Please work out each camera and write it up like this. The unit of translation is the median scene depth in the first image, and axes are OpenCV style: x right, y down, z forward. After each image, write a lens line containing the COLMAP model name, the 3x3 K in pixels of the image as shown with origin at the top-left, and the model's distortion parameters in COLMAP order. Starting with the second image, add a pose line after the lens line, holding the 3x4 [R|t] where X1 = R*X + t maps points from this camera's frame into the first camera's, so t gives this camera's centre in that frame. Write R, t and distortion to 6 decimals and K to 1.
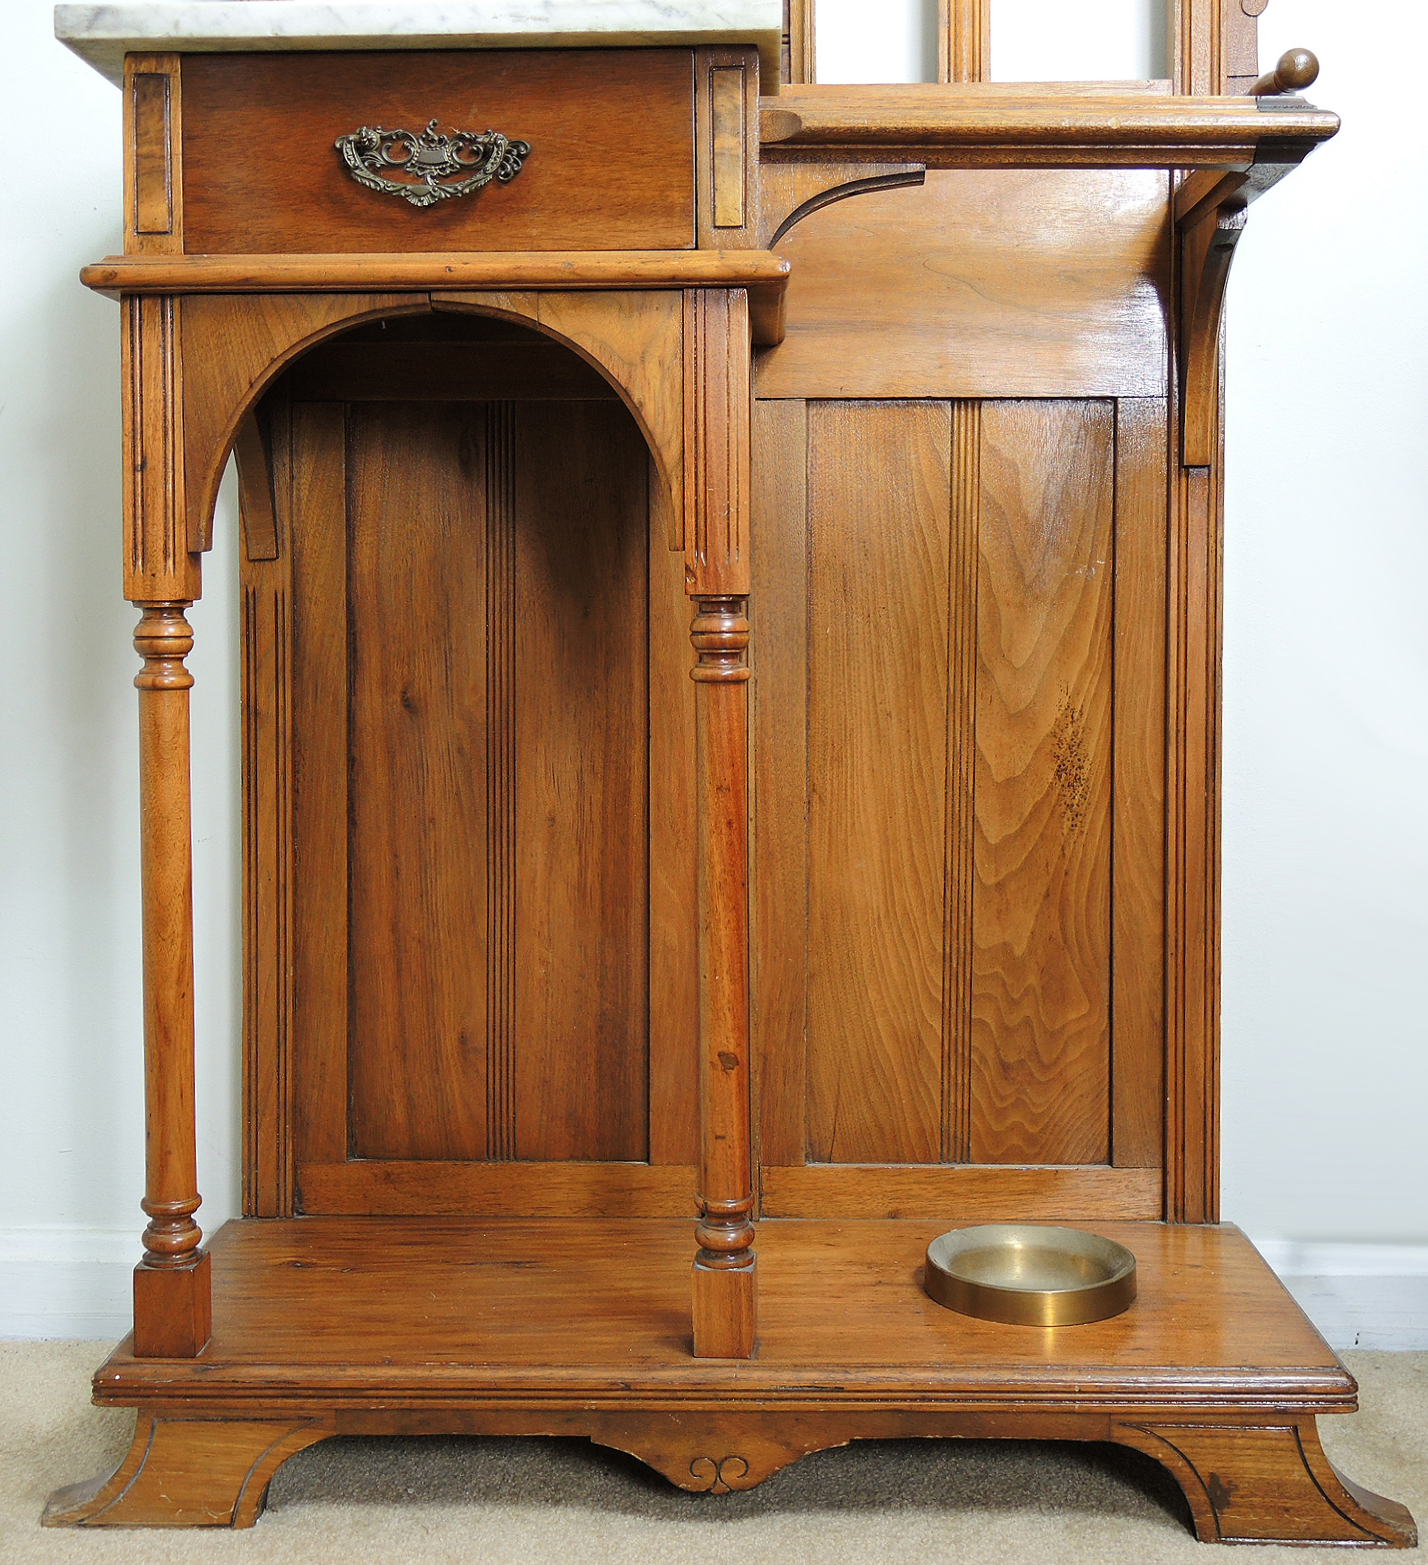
lens RADIAL K [[2001.9, 0, 699.2], [0, 2001.9, 637.6], [0, 0, 1]] dist [0.001897, -0.021233]
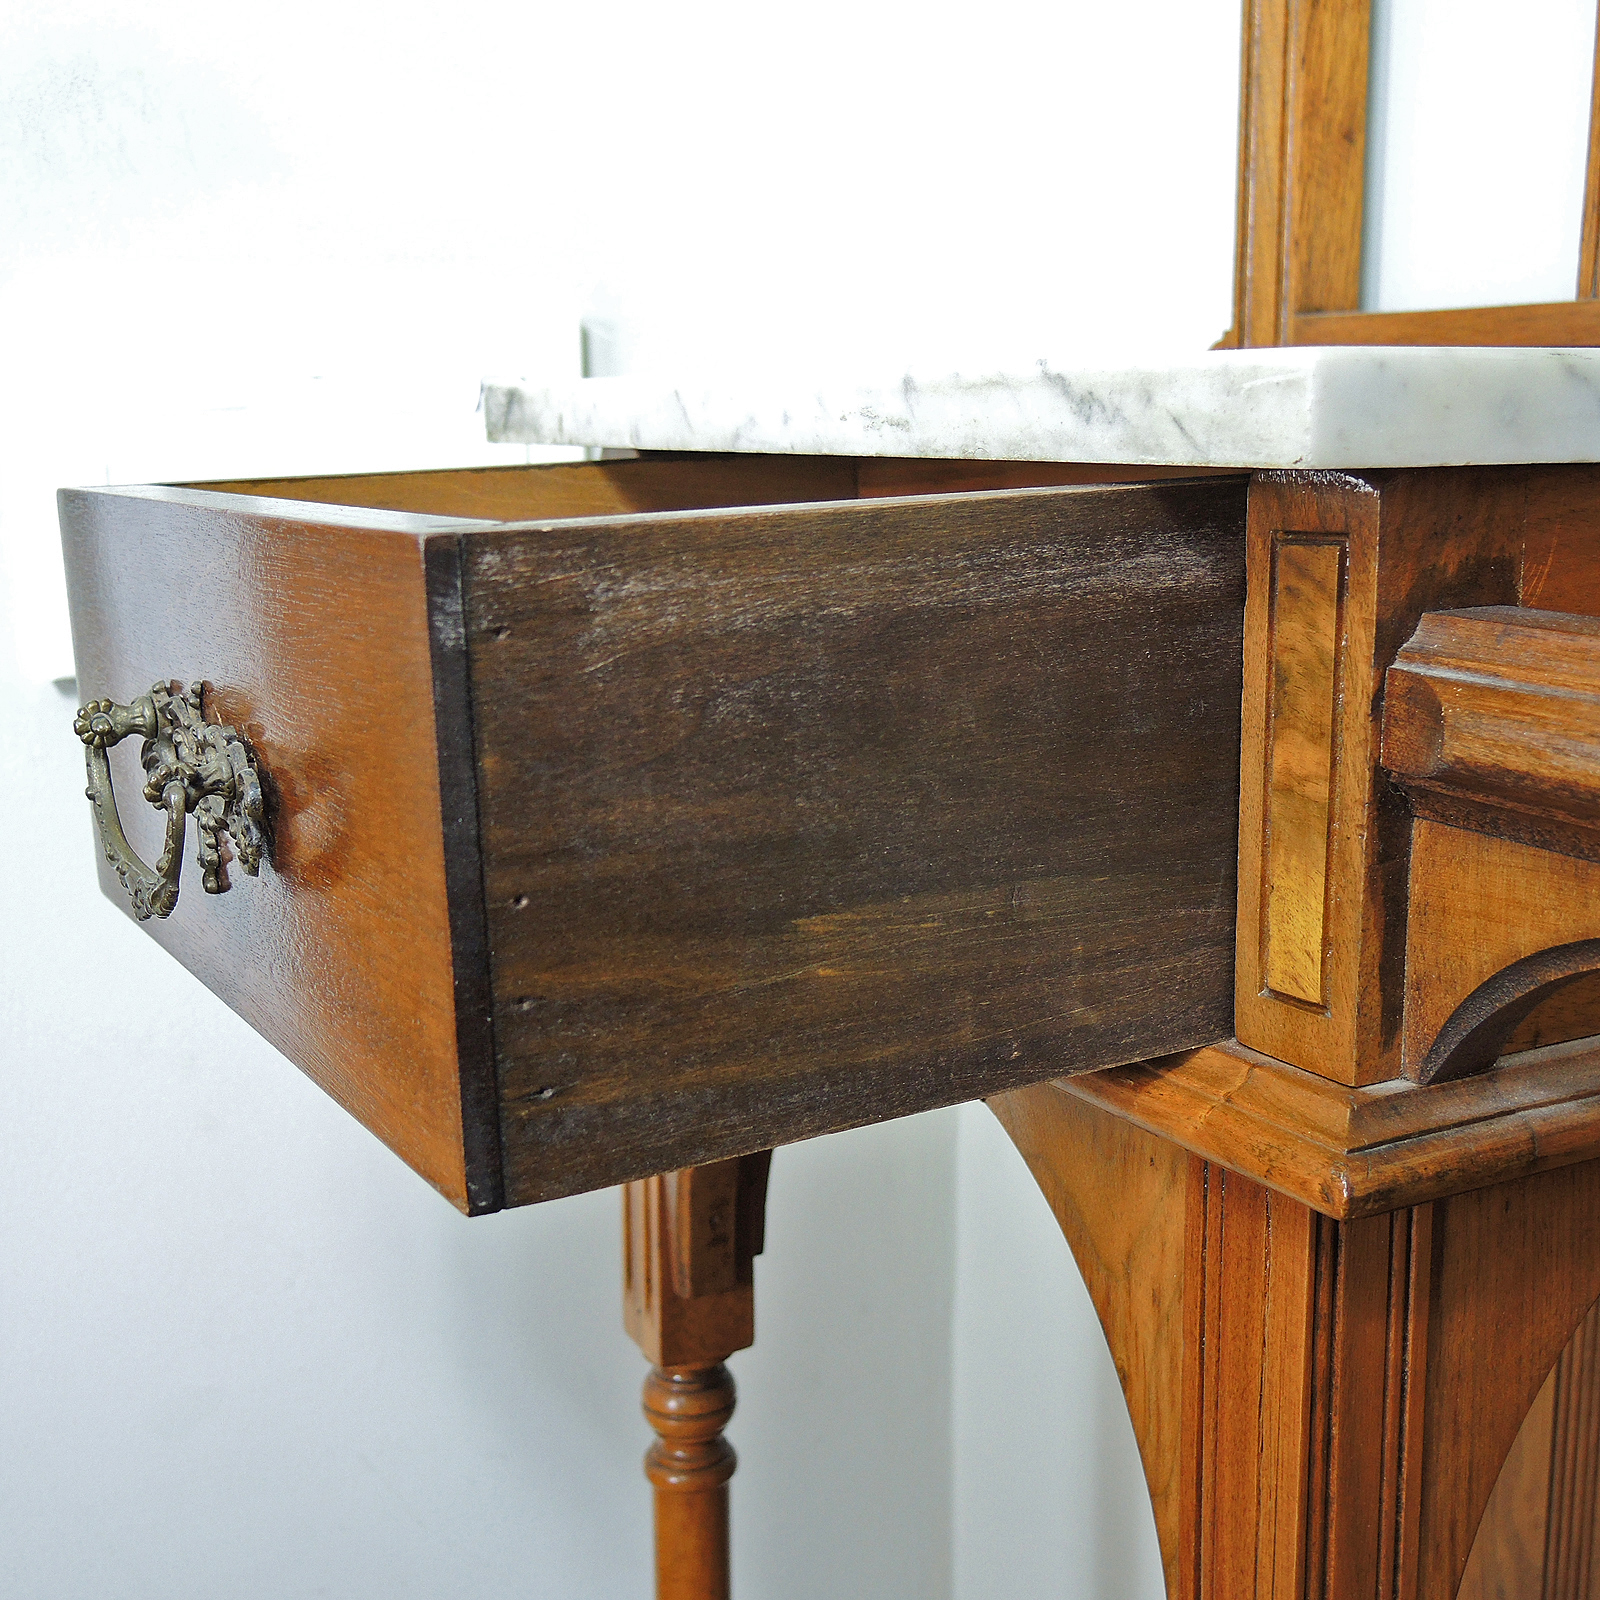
lens RADIAL K [[2046.9, 0, 821.3], [0, 2046.9, 801.2], [0, 0, 1]] dist [0.015215, -0.037082]
pose [[0.505462, 0.161379, -0.847623, 0.213014], [-0.013223, 0.983688, 0.179399, -0.240164], [0.862747, -0.079471, 0.499351, 0.604717]]
